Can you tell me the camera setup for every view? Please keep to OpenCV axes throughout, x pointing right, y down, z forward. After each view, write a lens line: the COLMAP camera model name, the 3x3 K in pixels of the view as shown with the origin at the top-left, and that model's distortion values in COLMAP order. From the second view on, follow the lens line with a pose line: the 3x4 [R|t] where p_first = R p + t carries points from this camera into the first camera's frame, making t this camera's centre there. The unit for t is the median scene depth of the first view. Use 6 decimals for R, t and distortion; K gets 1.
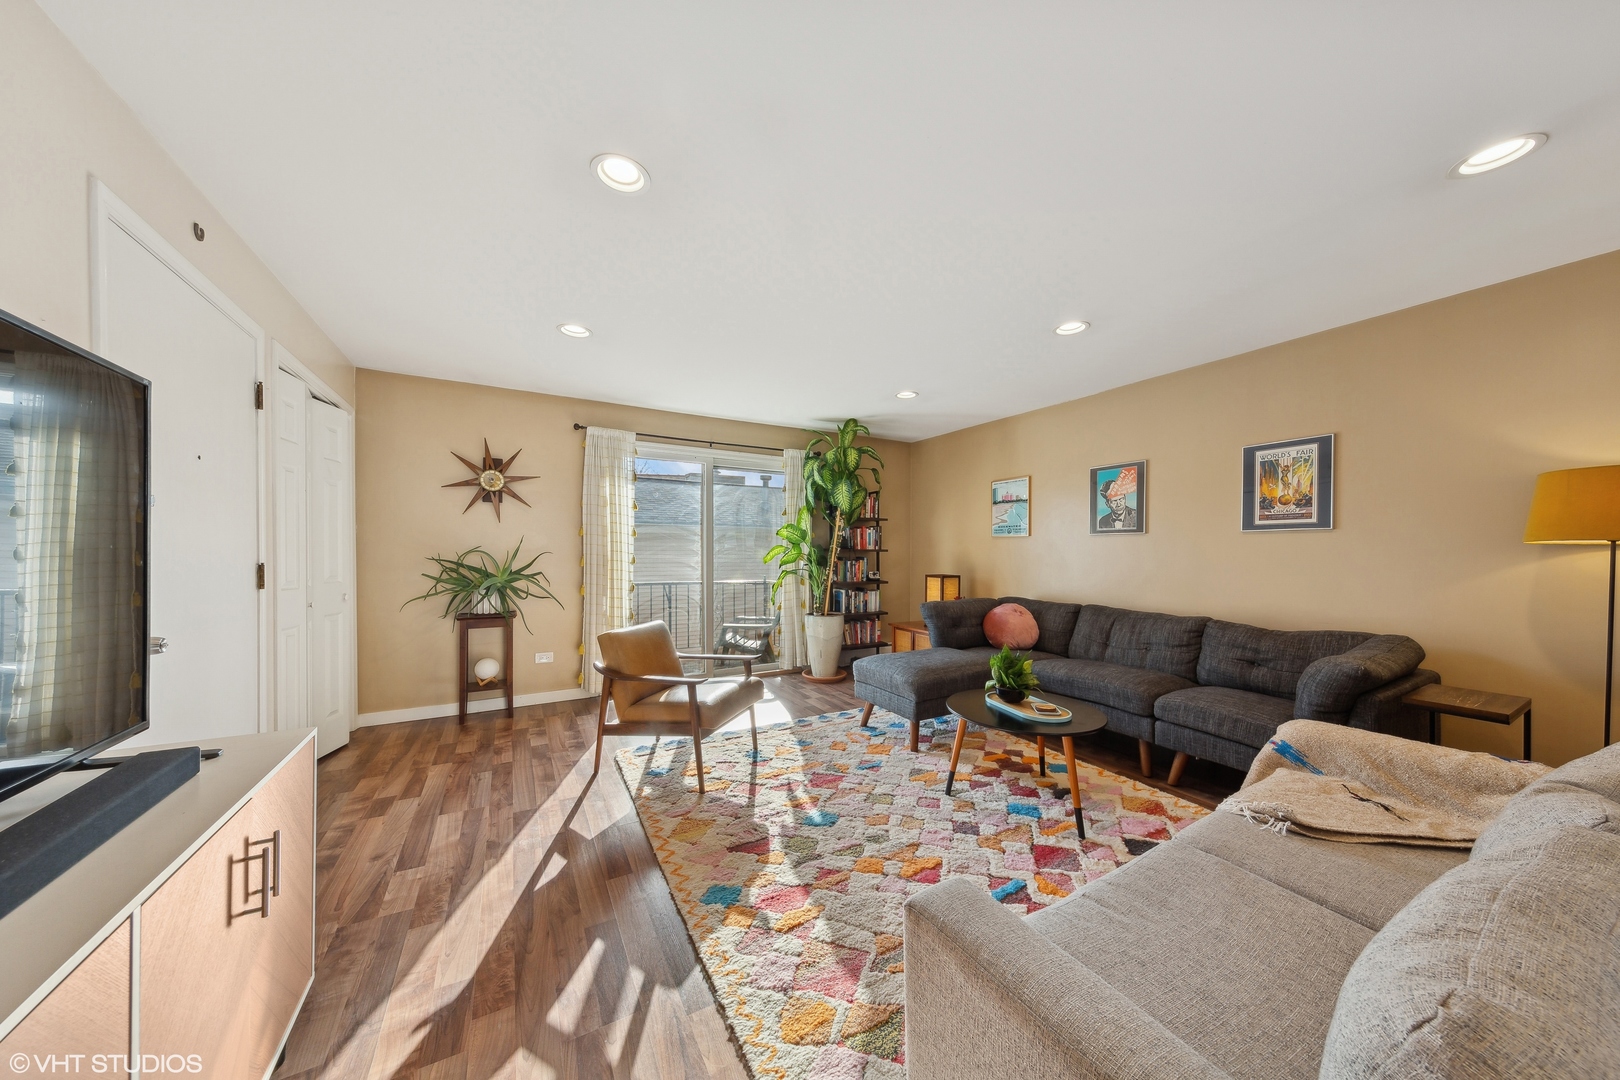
lens RADIAL K [[523.1, 0, 816.8], [0, 523.1, 553.3], [0, 0, 1]] dist [0.015064, -0.000048]
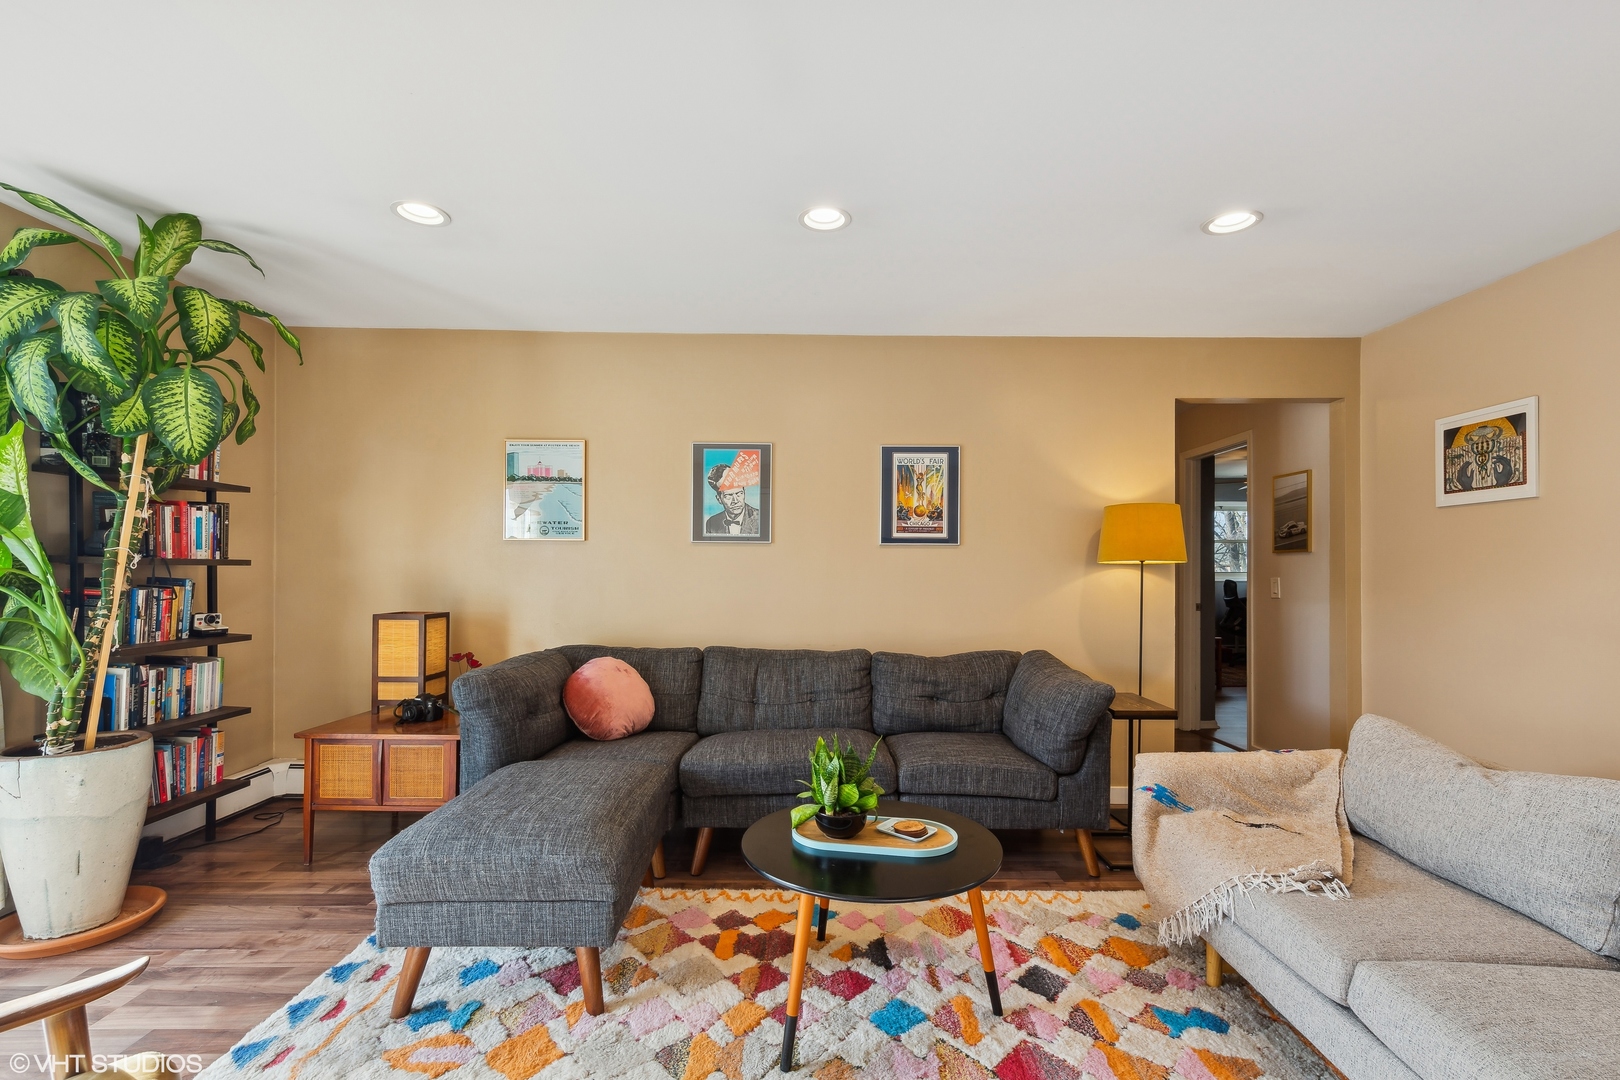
lens RADIAL K [[717.0, 0, 814.7], [0, 717.0, 570.5], [0, 0, 1]] dist [0.005766, 0.000430]
pose [[0.488079, -0.000375, 0.872800, -0.230488], [-0.002550, 0.999995, 0.001856, -0.001315], [-0.872796, -0.003132, 0.488075, 0.479895]]
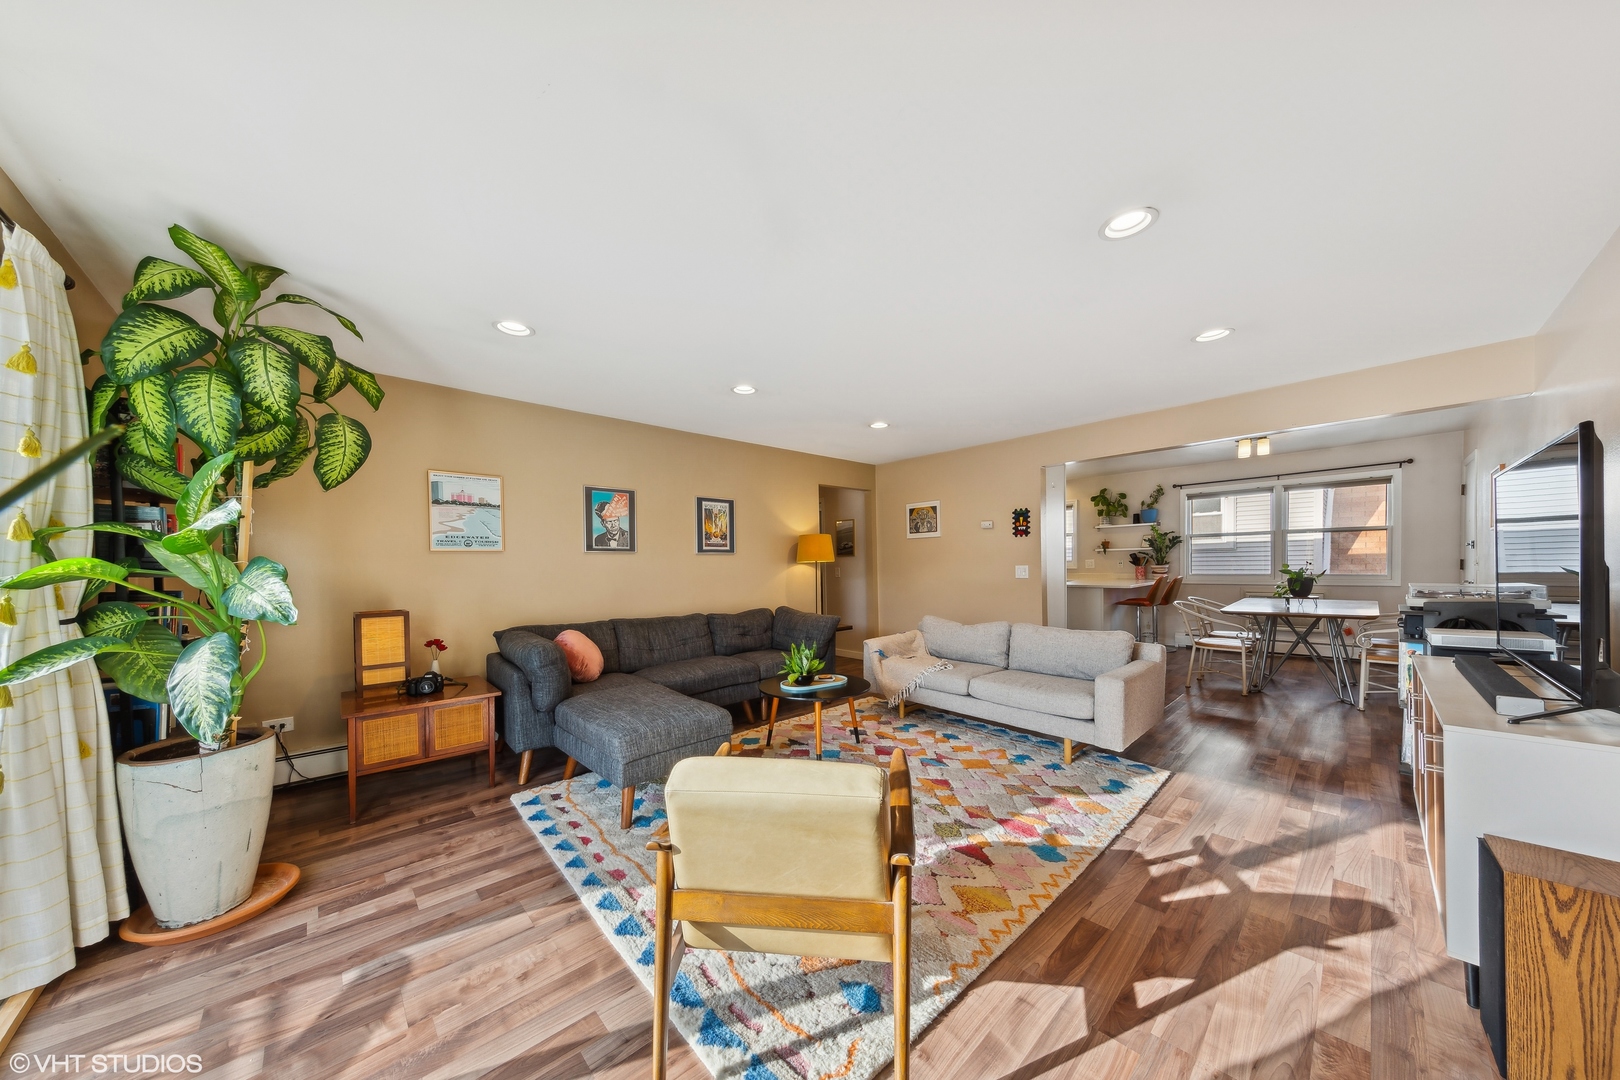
lens RADIAL K [[521.2, 0, 808.1], [0, 521.2, 574.2], [0, 0, 1]] dist [0.004841, -0.000077]
pose [[-0.220467, -0.017613, 0.975235, -0.626100], [0.016196, 0.999633, 0.021715, -0.008967], [-0.975260, 0.020582, -0.220101, 0.924976]]
